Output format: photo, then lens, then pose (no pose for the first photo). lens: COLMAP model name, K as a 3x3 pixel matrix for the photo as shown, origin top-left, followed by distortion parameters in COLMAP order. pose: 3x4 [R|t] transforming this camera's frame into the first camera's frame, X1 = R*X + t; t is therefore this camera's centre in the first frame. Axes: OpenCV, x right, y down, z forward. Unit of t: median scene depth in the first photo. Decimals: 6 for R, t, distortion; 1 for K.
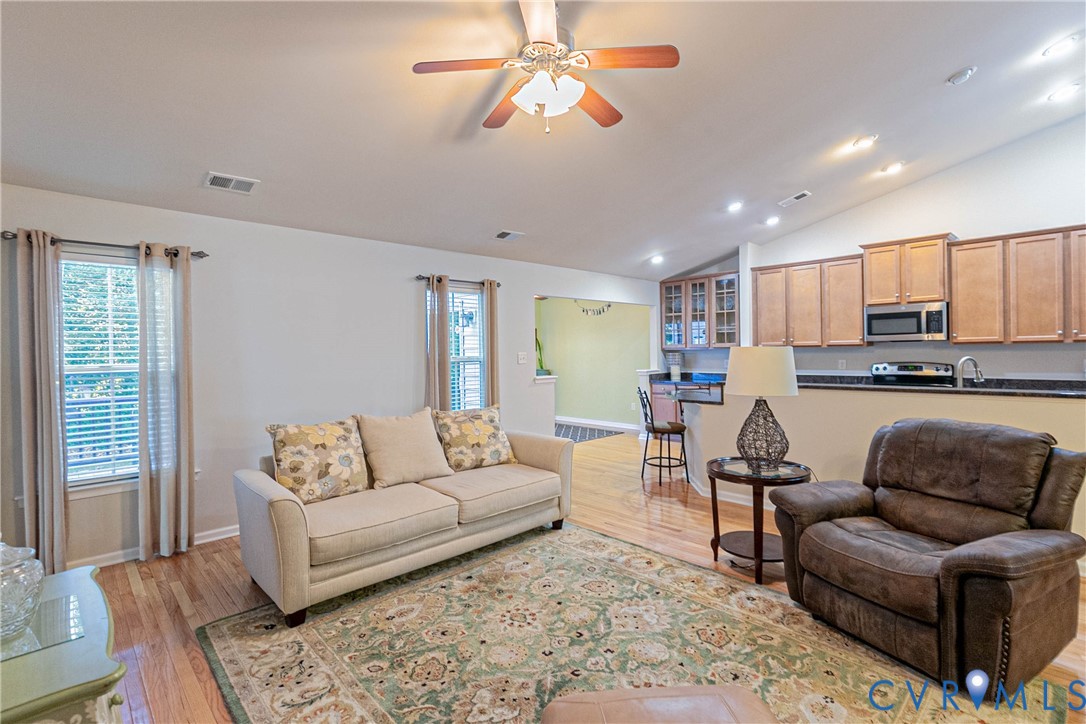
lens RADIAL K [[500.9, 0, 545.8], [0, 500.9, 361.4], [0, 0, 1]] dist [0.004838, -0.002858]
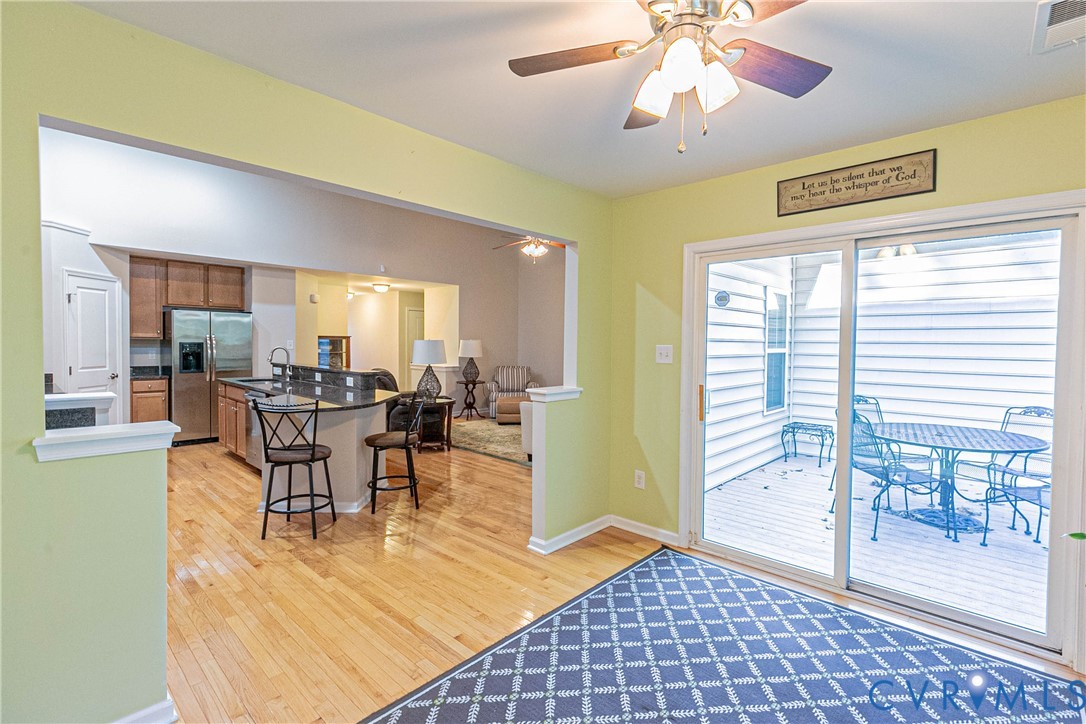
lens RADIAL K [[500.9, 0, 544.8], [0, 500.9, 361.8], [0, 0, 1]] dist [0.004838, -0.002858]
pose [[-0.999113, 0.006368, -0.041632, 0.033030], [0.003842, 0.998162, 0.060479, -0.038224], [0.041940, 0.060266, -0.997301, 1.821509]]
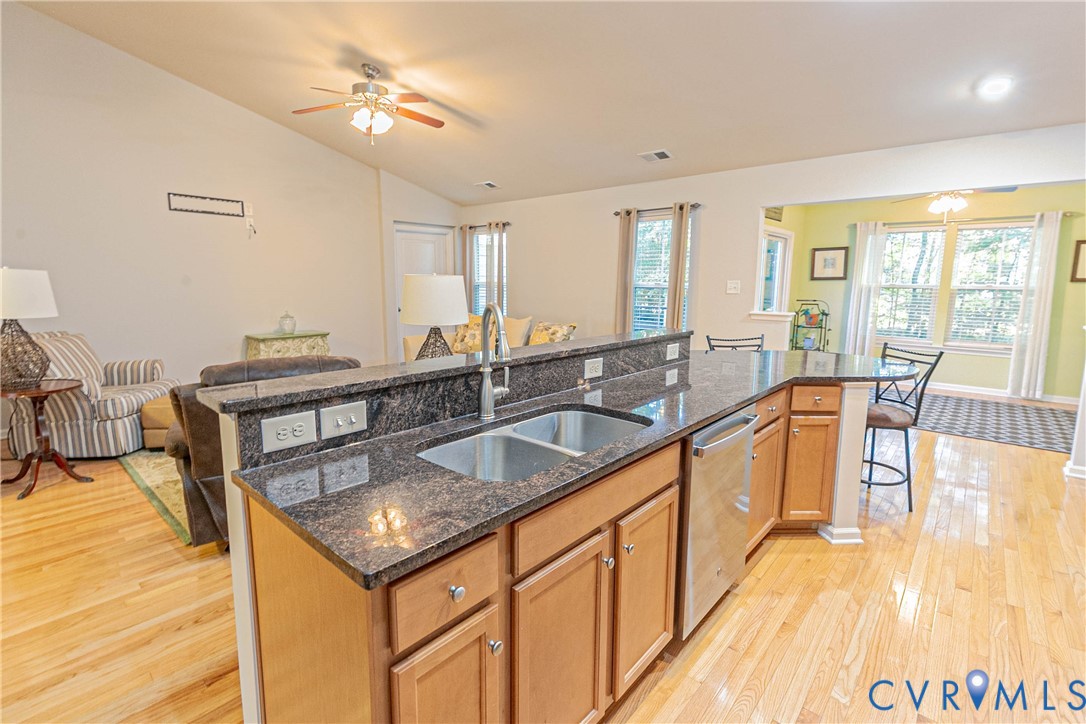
lens RADIAL K [[500.9, 0, 544.2], [0, 500.9, 353.6], [0, 0, 1]] dist [0.004838, -0.002858]
pose [[0.080292, 0.162990, -0.983355, 0.882365], [-0.028908, 0.986506, 0.161152, -0.025495], [0.996352, 0.015488, 0.083920, 0.690365]]
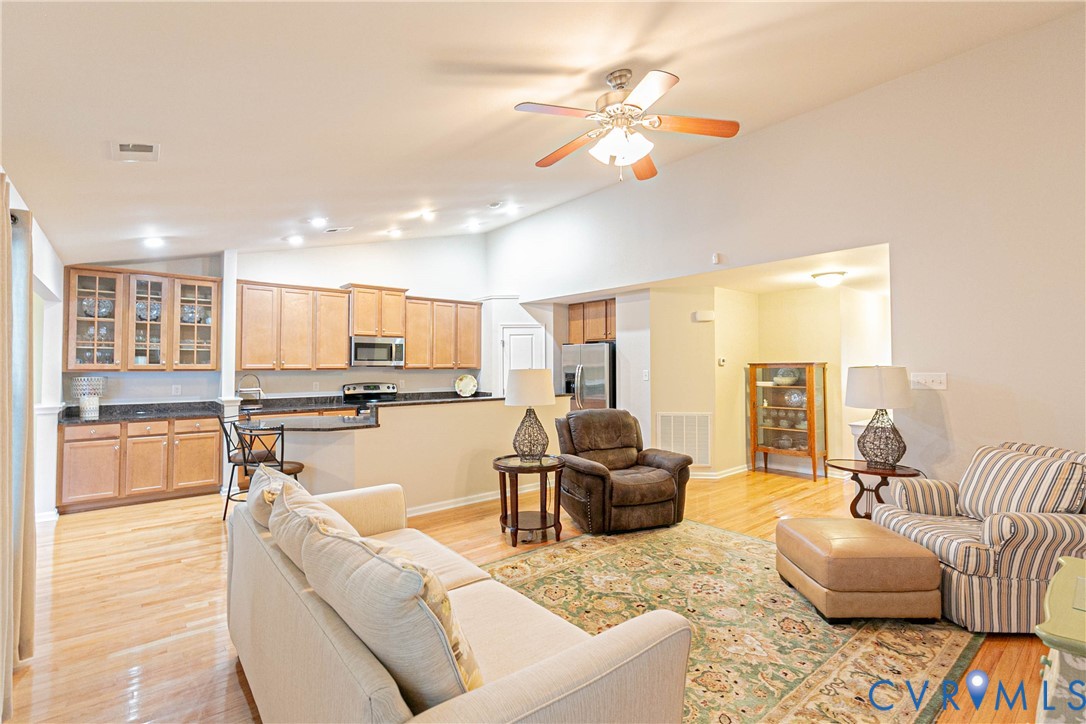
lens RADIAL K [[500.9, 0, 550.3], [0, 500.9, 353.5], [0, 0, 1]] dist [0.004838, -0.002858]
pose [[0.064237, 0.043498, 0.996986, -0.548543], [0.022480, 0.998733, -0.045023, -0.005853], [-0.997681, 0.025305, 0.063178, 0.522218]]
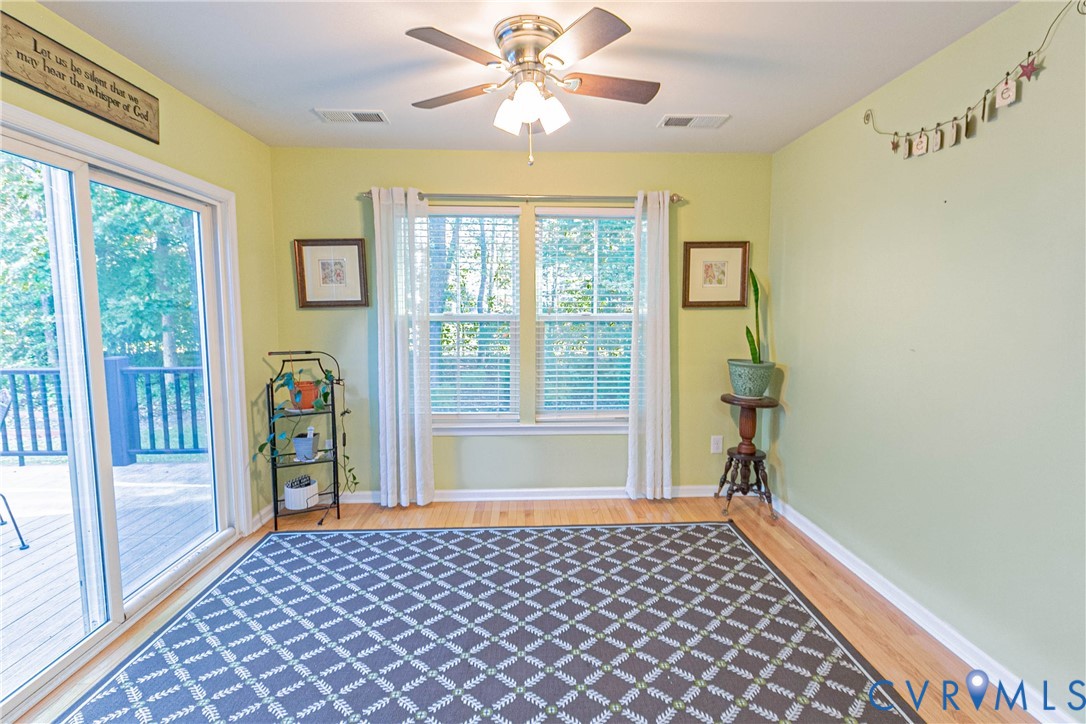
lens RADIAL K [[500.9, 0, 549.6], [0, 500.9, 352.7], [0, 0, 1]] dist [0.004838, -0.002858]
pose [[0.752236, 0.076089, -0.654486, 0.210422], [-0.024779, 0.995874, 0.087298, -0.030483], [0.658428, -0.049452, 0.751017, 1.263445]]
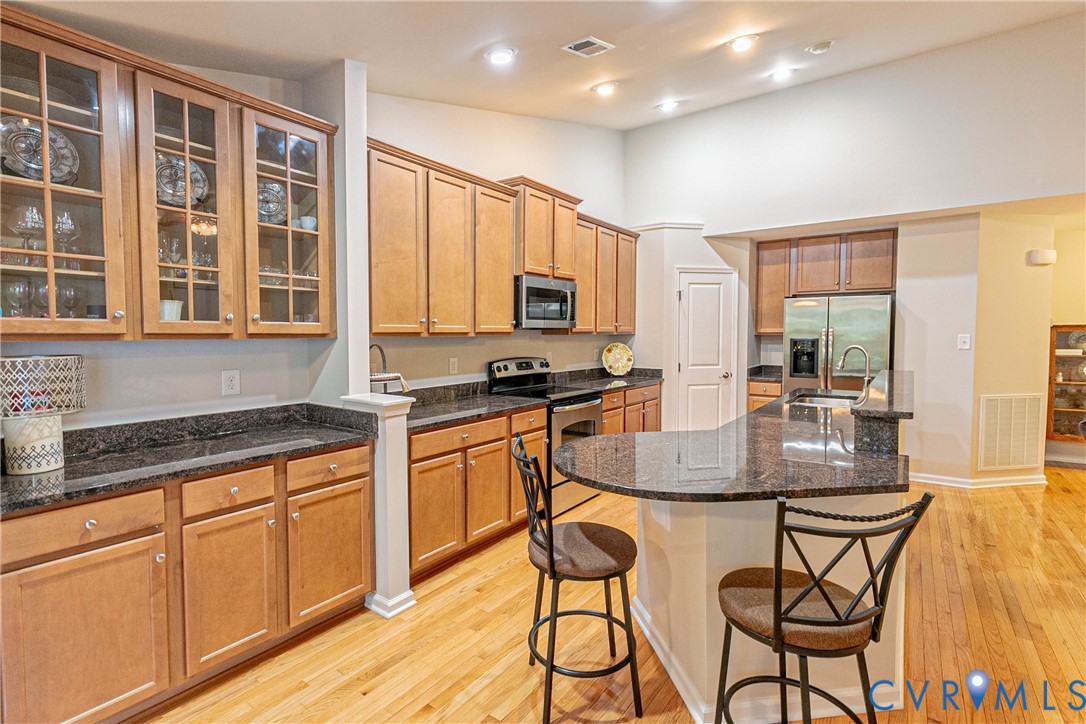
lens RADIAL K [[500.9, 0, 545.7], [0, 500.9, 357.5], [0, 0, 1]] dist [0.004838, -0.002858]
pose [[-0.172385, -0.030291, 0.984564, -0.012316], [0.027919, 0.998975, 0.035623, -0.026370], [-0.984634, 0.033629, -0.171362, 1.208792]]
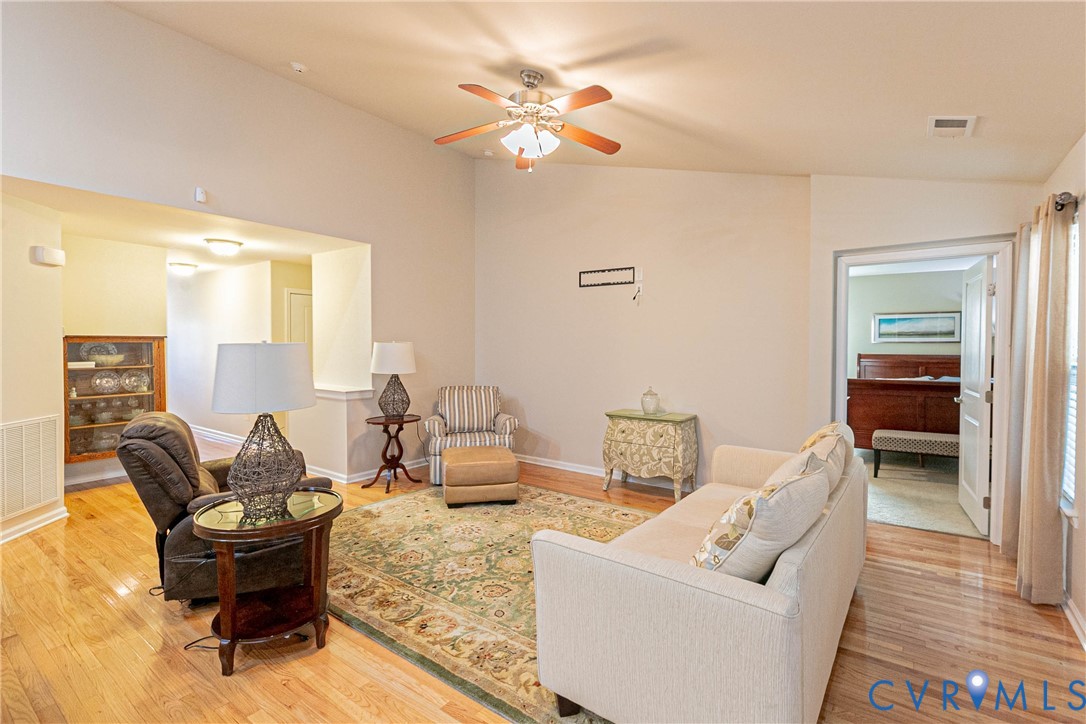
lens RADIAL K [[500.9, 0, 550.0], [0, 500.9, 353.9], [0, 0, 1]] dist [0.004838, -0.002858]
pose [[-0.984332, 0.015661, -0.175627, 0.089304], [0.008458, 0.999095, 0.041691, -0.024680], [0.176121, 0.039552, -0.983574, 1.091387]]
